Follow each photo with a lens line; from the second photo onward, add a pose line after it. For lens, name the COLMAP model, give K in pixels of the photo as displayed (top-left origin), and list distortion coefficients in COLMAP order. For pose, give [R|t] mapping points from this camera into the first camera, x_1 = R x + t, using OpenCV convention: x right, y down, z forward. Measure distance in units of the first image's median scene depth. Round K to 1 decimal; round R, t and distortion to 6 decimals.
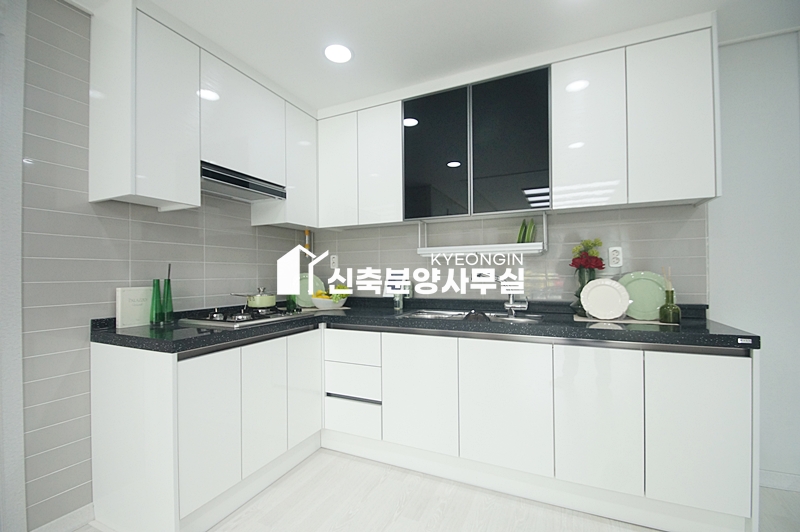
lens RADIAL K [[355.8, 0, 401.9], [0, 355.8, 270.1], [0, 0, 1]] dist [-0.000761, -0.000219]
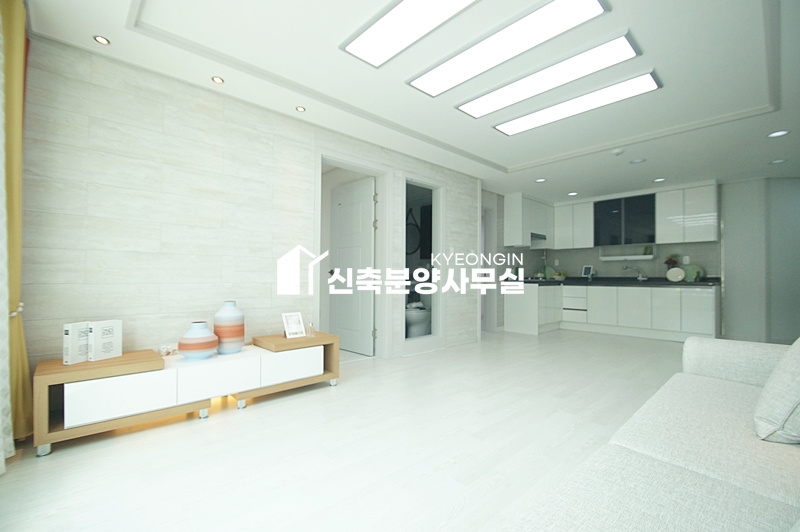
lens RADIAL K [[353.1, 0, 396.0], [0, 353.1, 276.1], [0, 0, 1]] dist [0.000765, 0.000043]
pose [[0.928197, 0.012180, -0.371890, -0.435418], [-0.010333, 0.999922, 0.006959, 0.087580], [0.371946, -0.002617, 0.928251, -2.288292]]
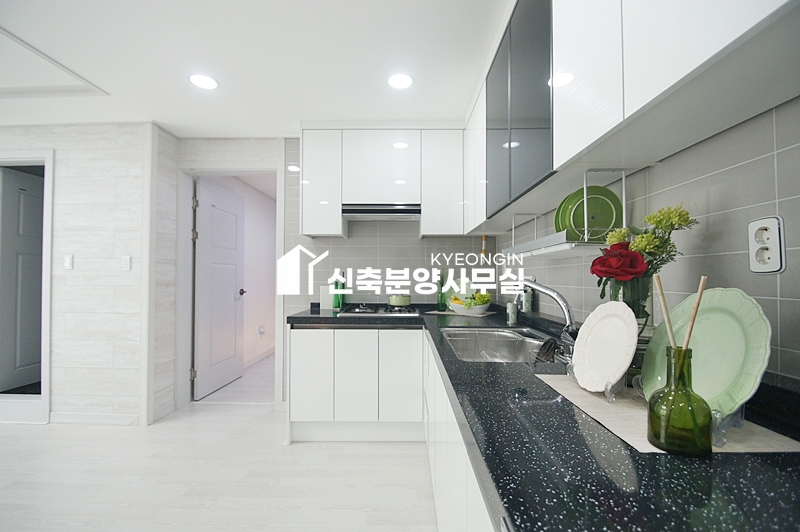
lens RADIAL K [[355.8, 0, 401.9], [0, 355.8, 270.1], [0, 0, 1]] dist [-0.000761, -0.000219]
pose [[0.416931, -0.008942, -0.908894, 0.794510], [0.003242, 0.999960, -0.008351, -0.010140], [0.908933, 0.000535, 0.416943, 0.520852]]
